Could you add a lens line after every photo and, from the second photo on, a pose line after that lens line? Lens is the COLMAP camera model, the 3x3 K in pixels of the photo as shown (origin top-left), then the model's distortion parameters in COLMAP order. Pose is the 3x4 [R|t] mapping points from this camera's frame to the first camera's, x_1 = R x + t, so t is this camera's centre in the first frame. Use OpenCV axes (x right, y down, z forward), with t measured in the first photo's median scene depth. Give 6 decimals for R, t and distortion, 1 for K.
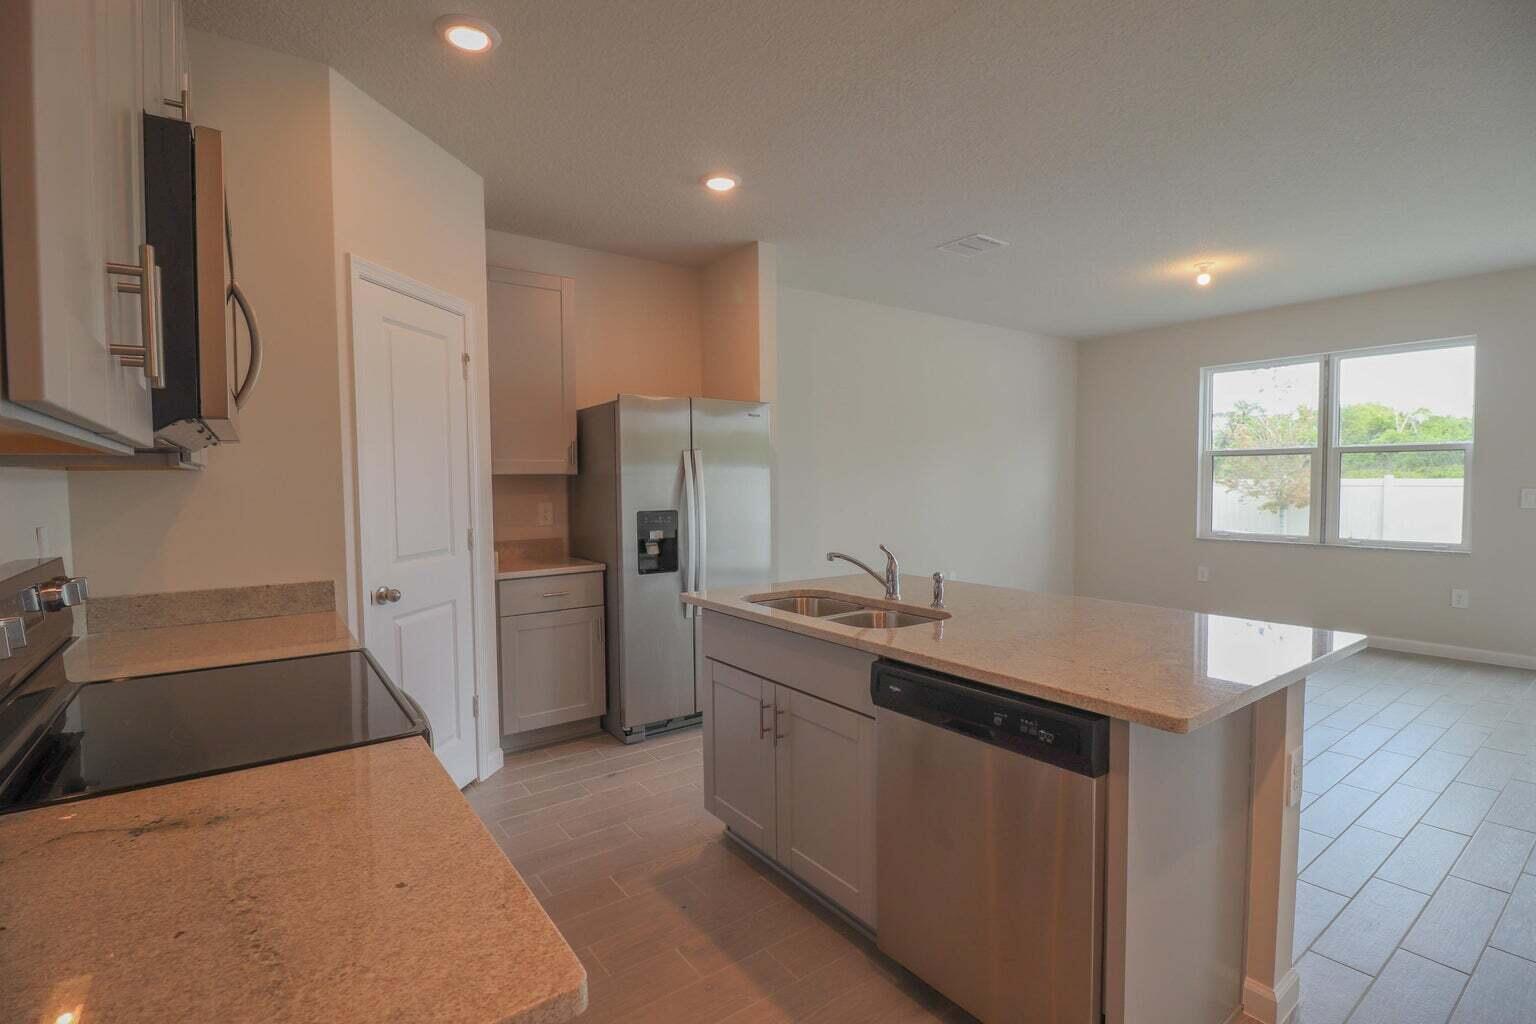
lens RADIAL K [[710.2, 0, 761.2], [0, 710.2, 518.4], [0, 0, 1]] dist [-0.012069, -0.002385]
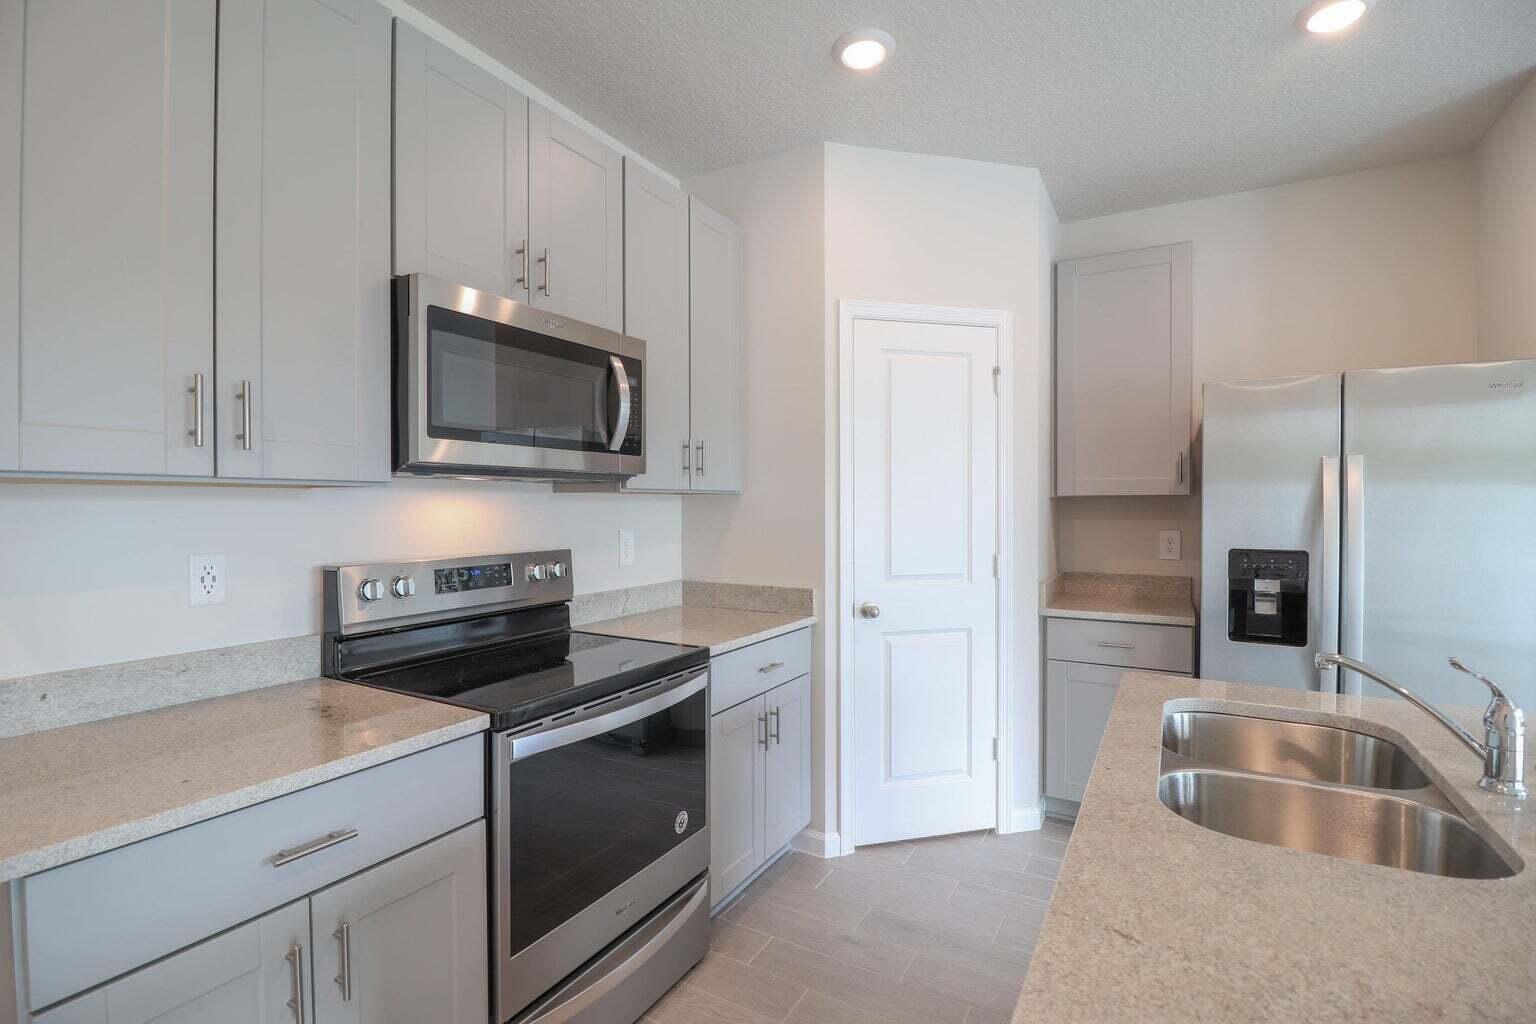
lens RADIAL K [[710.2, 0, 767.1], [0, 710.2, 512.2], [0, 0, 1]] dist [-0.012069, -0.002385]
pose [[0.414815, 0.022672, -0.909623, 0.272194], [-0.054505, 0.998513, 0.000032, -0.022047], [0.908272, 0.049566, 0.415434, 0.304530]]
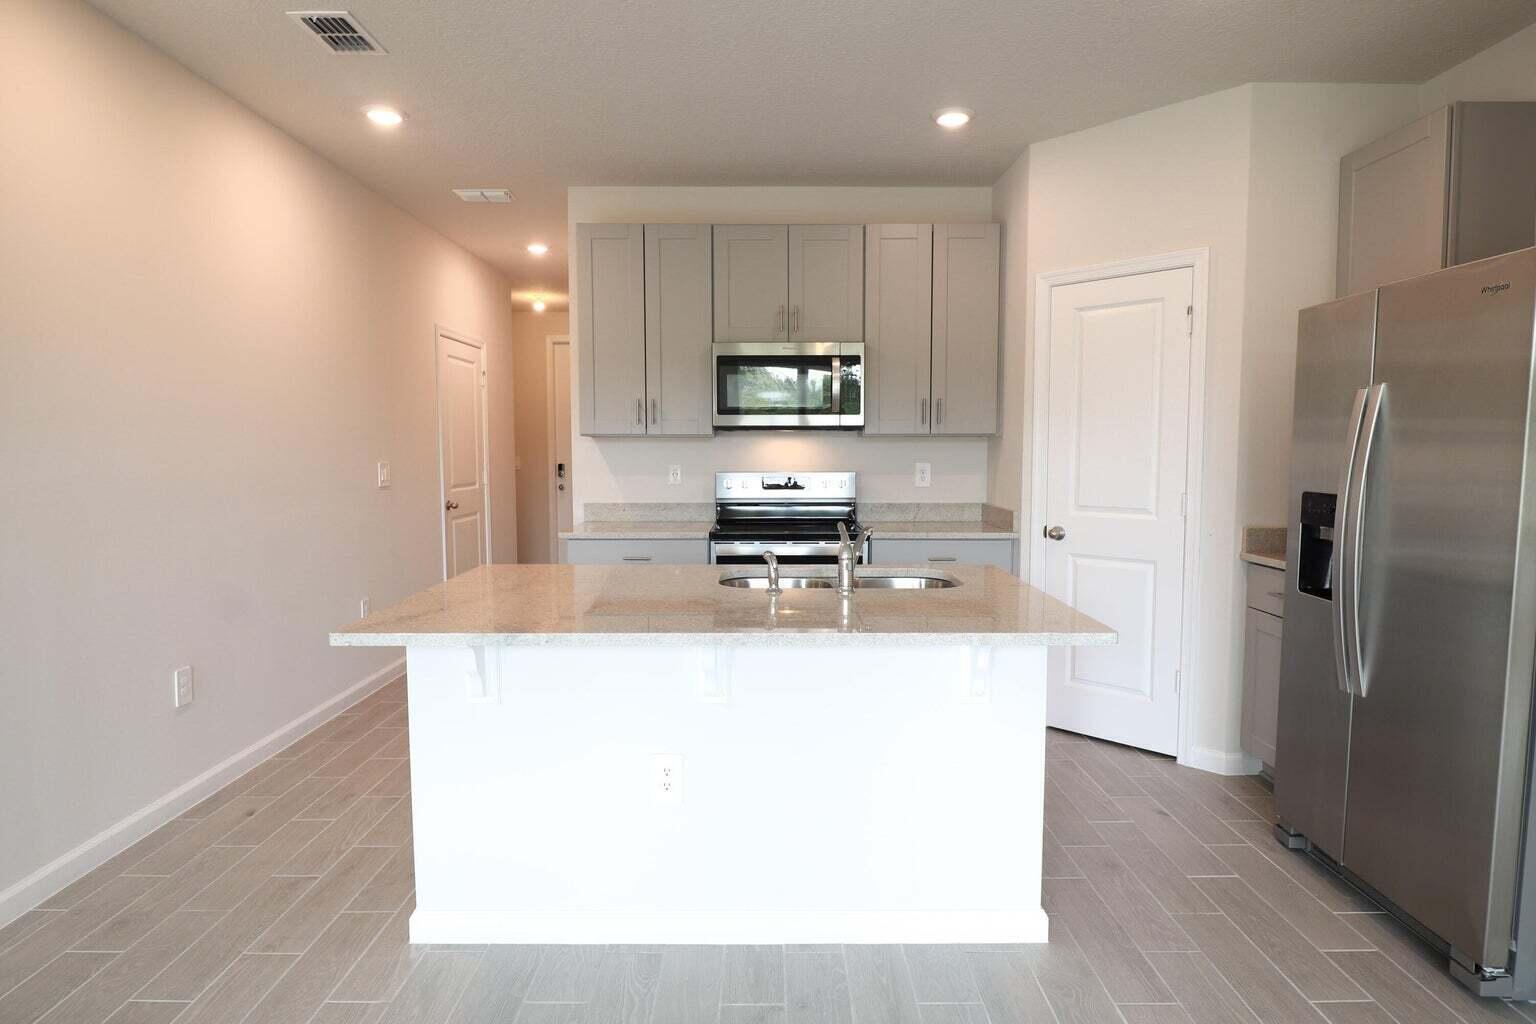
lens RADIAL K [[861.6, 0, 770.0], [0, 861.6, 516.2], [0, 0, 1]] dist [-0.002962, -0.004657]
pose [[-0.577532, 0.078533, -0.812582, 0.747299], [-0.035477, 0.992007, 0.121089, -0.065681], [0.815597, 0.098761, -0.570130, 1.075021]]
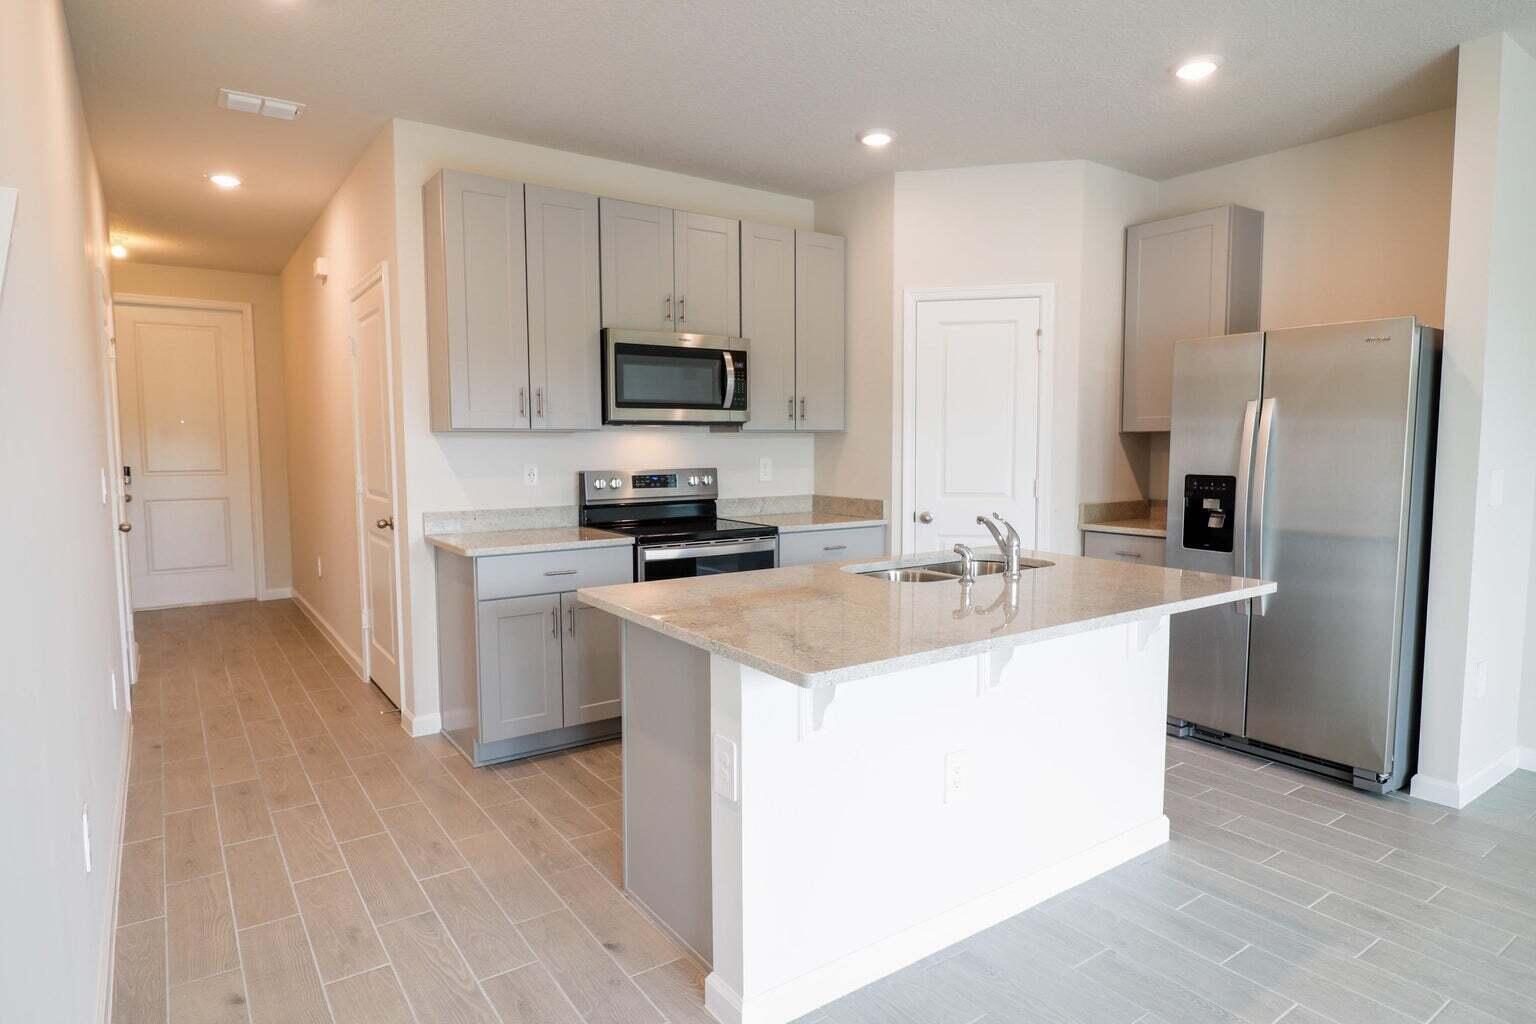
lens RADIAL K [[861.6, 0, 766.9], [0, 861.6, 515.2], [0, 0, 1]] dist [-0.002962, -0.004657]
pose [[-0.010140, 0.097929, -0.995142, 0.906964], [-0.050707, 0.993862, 0.098319, -0.038936], [0.998662, 0.051458, -0.005112, 0.504013]]
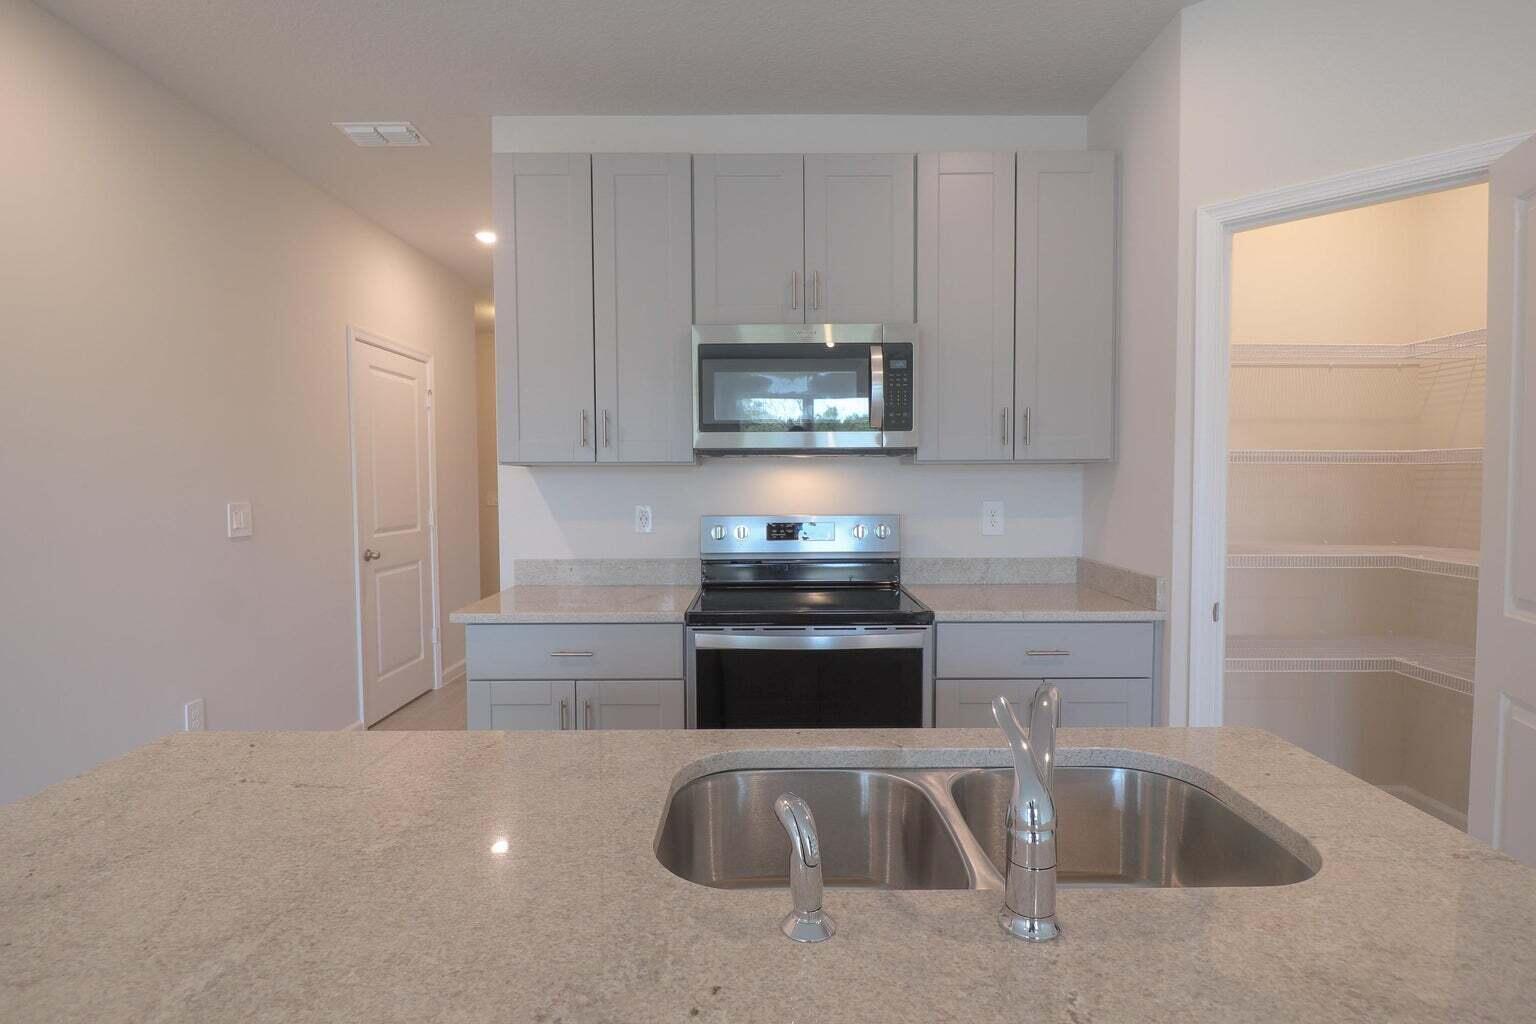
lens RADIAL K [[760.7, 0, 774.5], [0, 760.7, 511.8], [0, 0, 1]] dist [-0.000672, 0.000419]
pose [[-0.575930, 0.048697, -0.816048, 0.334519], [-0.032302, 0.996089, 0.082238, -0.043753], [0.816861, 0.073723, -0.572104, 0.777598]]
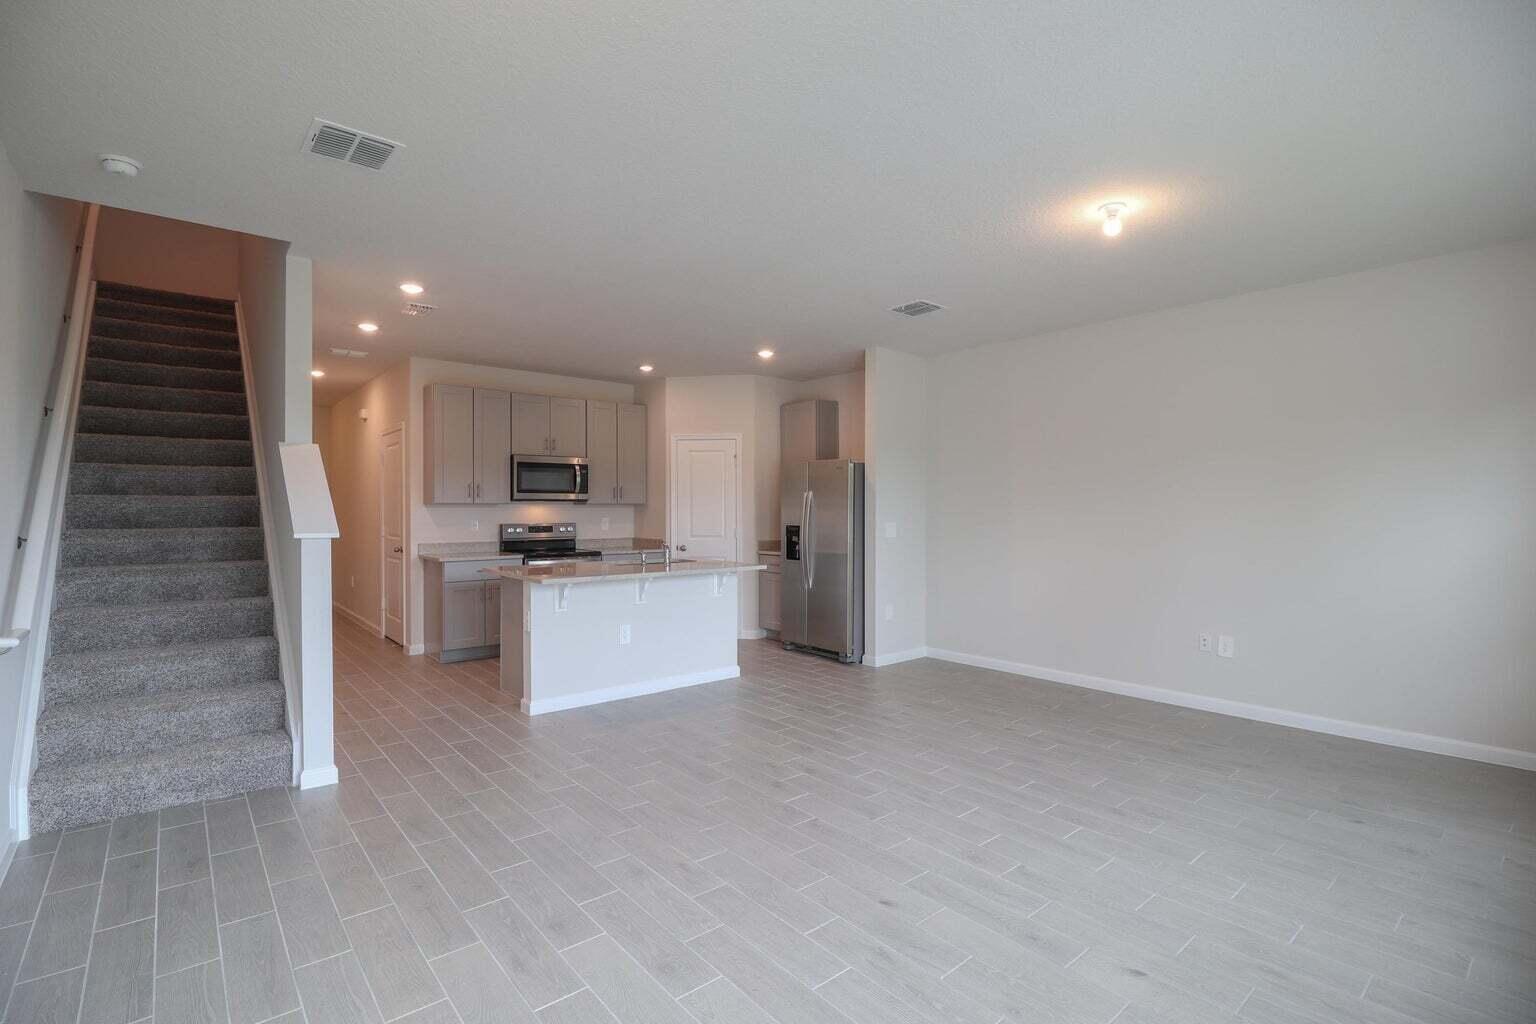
lens RADIAL K [[710.2, 0, 772.2], [0, 710.2, 514.7], [0, 0, 1]] dist [-0.012069, -0.002385]
pose [[0.081420, 0.021458, -0.996449, 1.734639], [-0.055045, 0.998339, 0.017001, -0.069299], [0.995159, 0.053466, 0.082466, 0.823063]]
